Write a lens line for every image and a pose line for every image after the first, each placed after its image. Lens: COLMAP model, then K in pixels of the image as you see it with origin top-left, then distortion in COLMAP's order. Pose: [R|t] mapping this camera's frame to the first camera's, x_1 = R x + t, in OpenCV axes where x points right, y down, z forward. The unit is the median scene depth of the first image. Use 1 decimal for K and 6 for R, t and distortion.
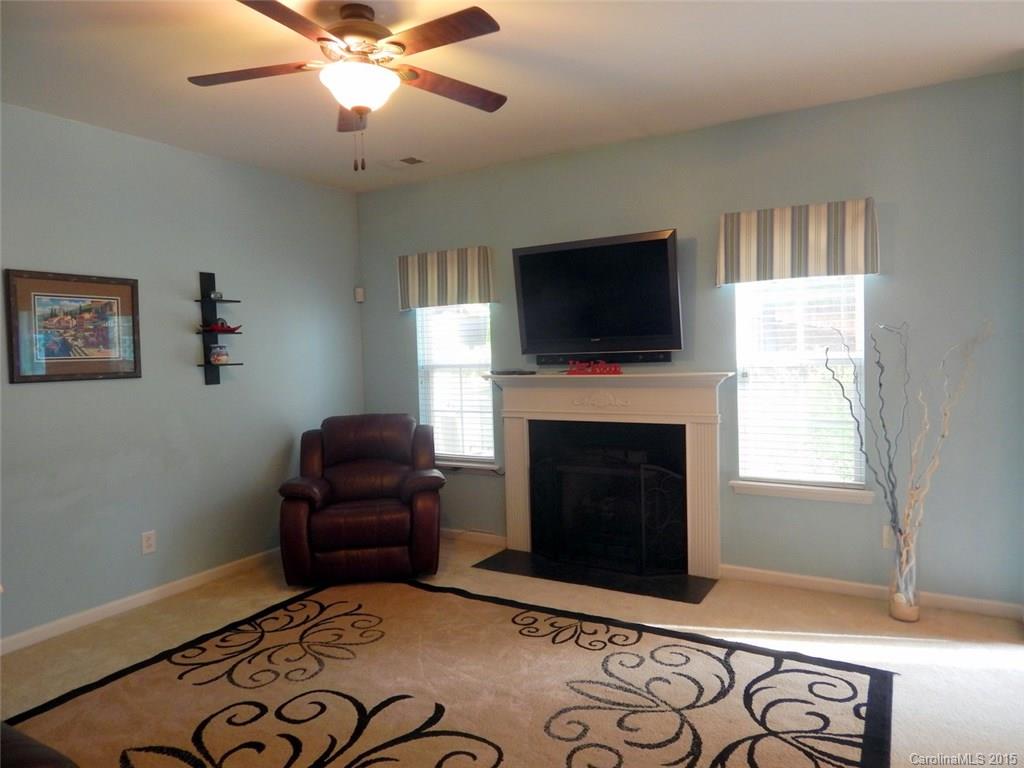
lens RADIAL K [[681.2, 0, 512.0], [0, 681.2, 384.0], [0, 0, 1]] dist [-0.000469, 0.000036]
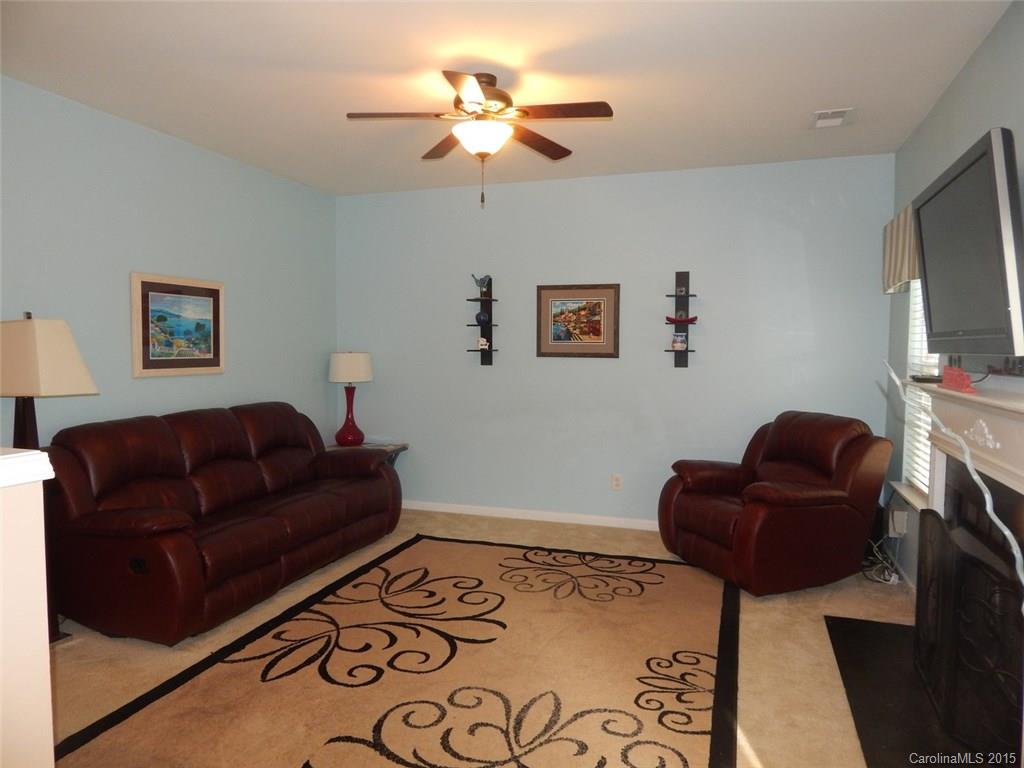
lens RADIAL K [[674.2, 0, 513.7], [0, 674.2, 381.1], [0, 0, 1]] dist [-0.002363, -0.002892]
pose [[0.197306, 0.081676, -0.976934, 0.794321], [-0.059214, 0.995697, 0.071286, -0.051776], [0.978552, 0.043783, 0.201294, 0.606484]]
